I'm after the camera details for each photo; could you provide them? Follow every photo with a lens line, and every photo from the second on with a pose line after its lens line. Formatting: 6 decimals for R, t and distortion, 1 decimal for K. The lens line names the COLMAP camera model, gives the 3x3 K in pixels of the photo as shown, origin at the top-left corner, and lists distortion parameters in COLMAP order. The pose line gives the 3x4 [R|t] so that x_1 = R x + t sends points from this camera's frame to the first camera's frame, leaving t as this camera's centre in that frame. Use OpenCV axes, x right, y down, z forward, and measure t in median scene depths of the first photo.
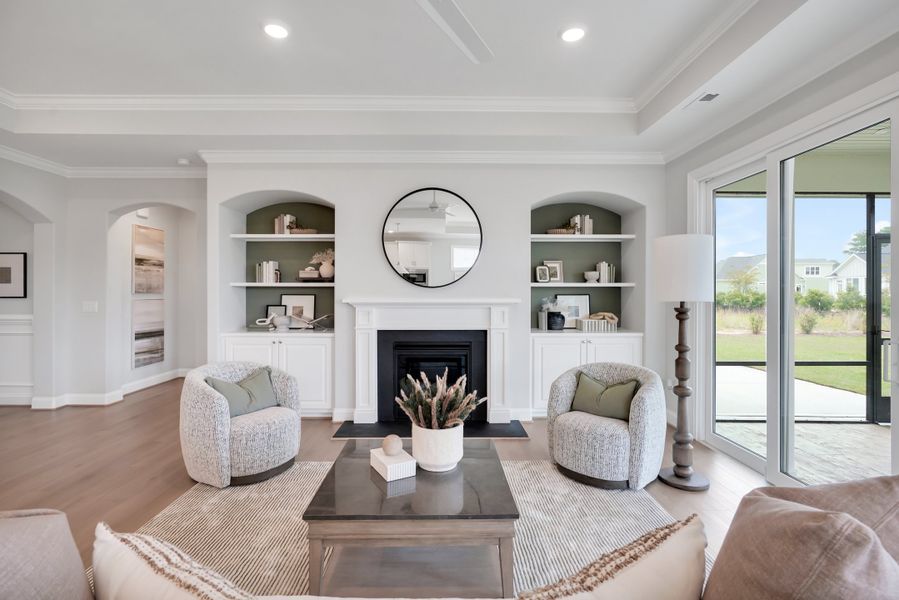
lens RADIAL K [[425.6, 0, 451.0], [0, 425.6, 290.4], [0, 0, 1]] dist [-0.004377, -0.000678]
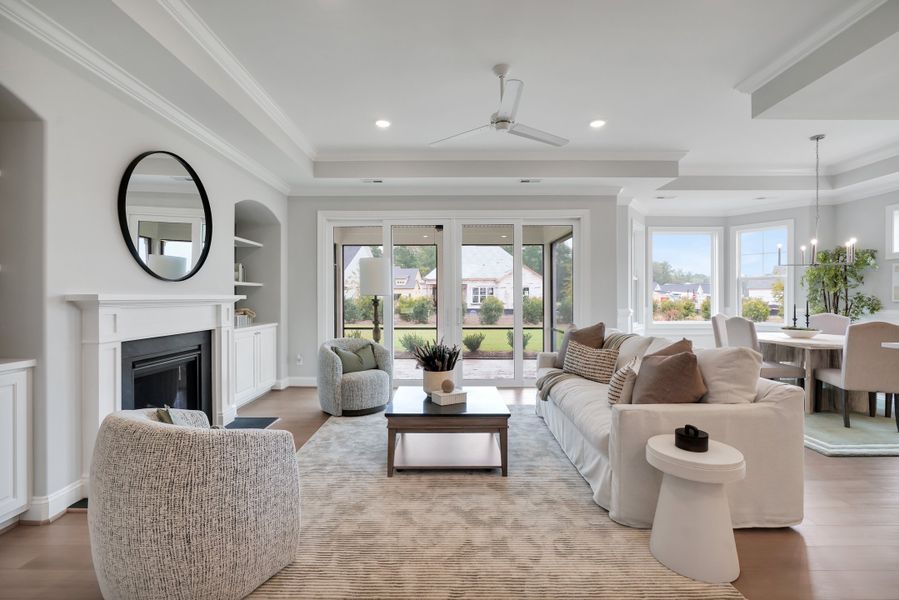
lens RADIAL K [[411.0, 0, 449.0], [0, 411.0, 298.6], [0, 0, 1]] dist [-0.002071, 0.000462]
pose [[0.012518, -0.004308, 0.999912, -0.710849], [-0.001557, 0.999989, 0.004328, 0.019924], [-0.999920, -0.001611, 0.012512, 0.431306]]
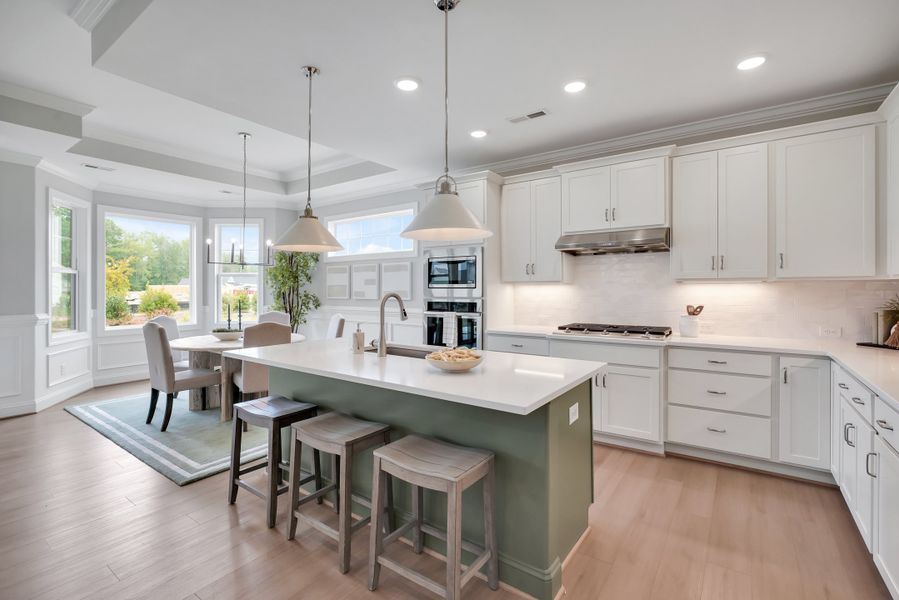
lens RADIAL K [[414.1, 0, 449.5], [0, 414.1, 290.9], [0, 0, 1]] dist [-0.006789, -0.000137]
pose [[-0.803392, -0.002755, 0.595445, -0.684316], [-0.000356, 0.999991, 0.004147, 0.000719], [-0.595451, 0.003120, -0.803386, 0.064987]]
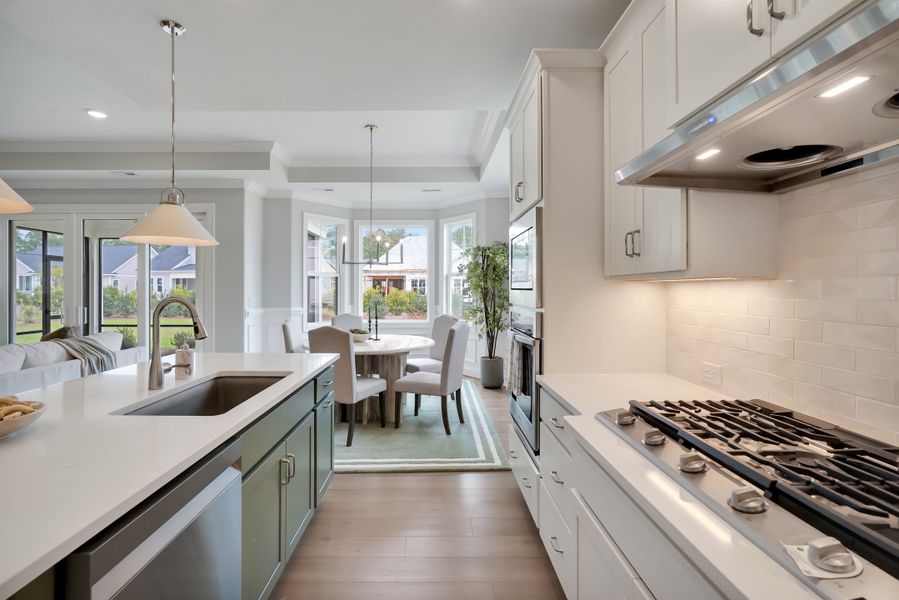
lens RADIAL K [[426.4, 0, 434.6], [0, 426.4, 288.4], [0, 0, 1]] dist [-0.009535, 0.000228]
pose [[0.015682, -0.001167, 0.999876, -0.668916], [-0.001640, 0.999998, 0.001193, -0.003225], [-0.999876, -0.001659, 0.015680, -0.573119]]
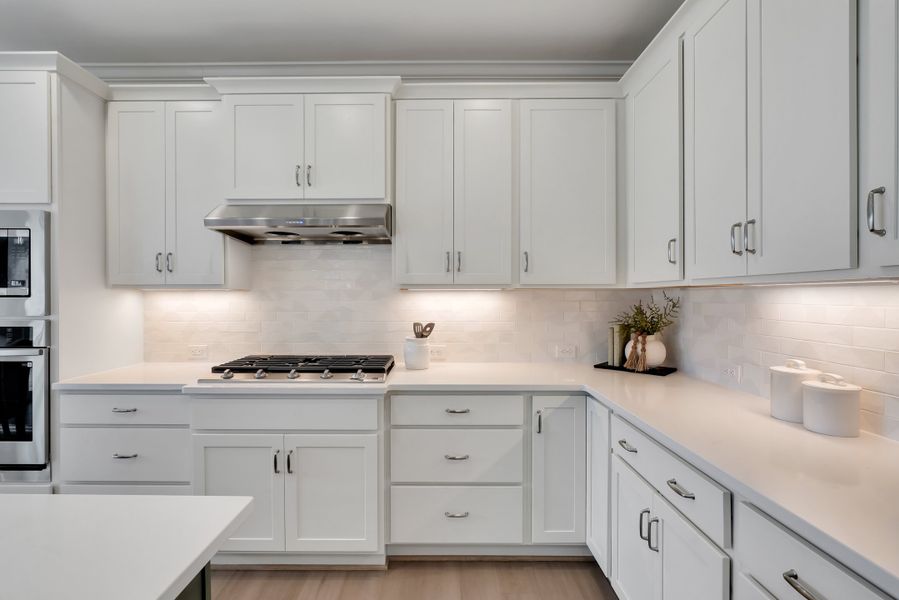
lens RADIAL K [[435.0, 0, 438.6], [0, 435.0, 299.6], [0, 0, 1]] dist [-0.002006, 0.000001]
pose [[-0.999619, -0.002803, 0.027466, -0.631172], [-0.002694, 0.999988, 0.004002, -0.001444], [-0.027476, 0.003926, -0.999615, -0.244528]]
